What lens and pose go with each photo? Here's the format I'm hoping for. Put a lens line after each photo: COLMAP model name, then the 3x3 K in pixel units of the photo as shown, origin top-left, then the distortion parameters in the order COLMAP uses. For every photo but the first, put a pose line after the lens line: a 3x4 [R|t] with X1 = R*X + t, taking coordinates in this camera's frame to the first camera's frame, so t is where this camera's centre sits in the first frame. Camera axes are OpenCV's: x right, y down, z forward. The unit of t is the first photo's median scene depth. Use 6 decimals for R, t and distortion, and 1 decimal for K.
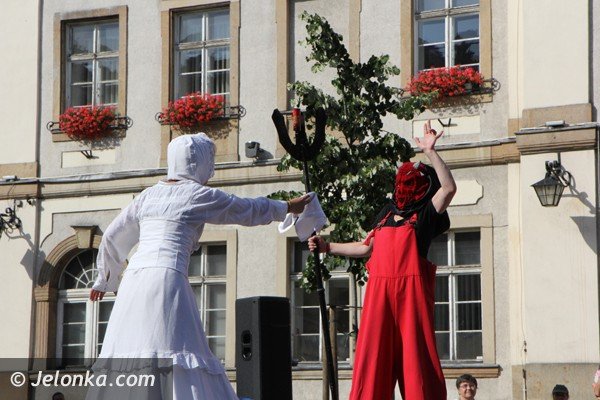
lens RADIAL K [[1442.8, 0, 299.7], [0, 1442.8, 194.3], [0, 0, 1]] dist [0.395691, 0.000000]
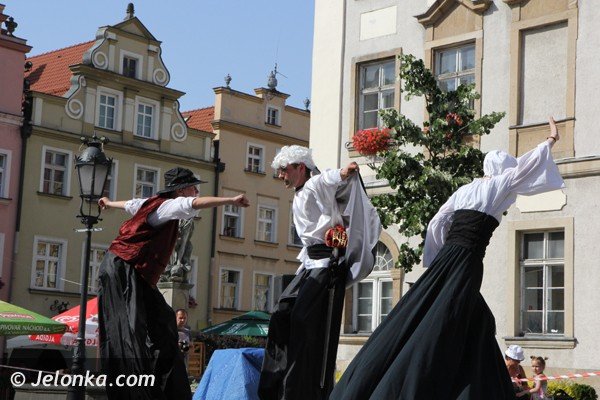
lens RADIAL K [[1209.2, 0, 296.8], [0, 1209.2, 201.7], [0, 0, 1]] dist [0.275447, 0.000000]
pose [[0.938748, -0.016767, -0.344196, 0.157431], [0.018553, 0.999826, 0.001897, 0.000392], [0.344104, -0.008166, 0.938896, -0.020757]]
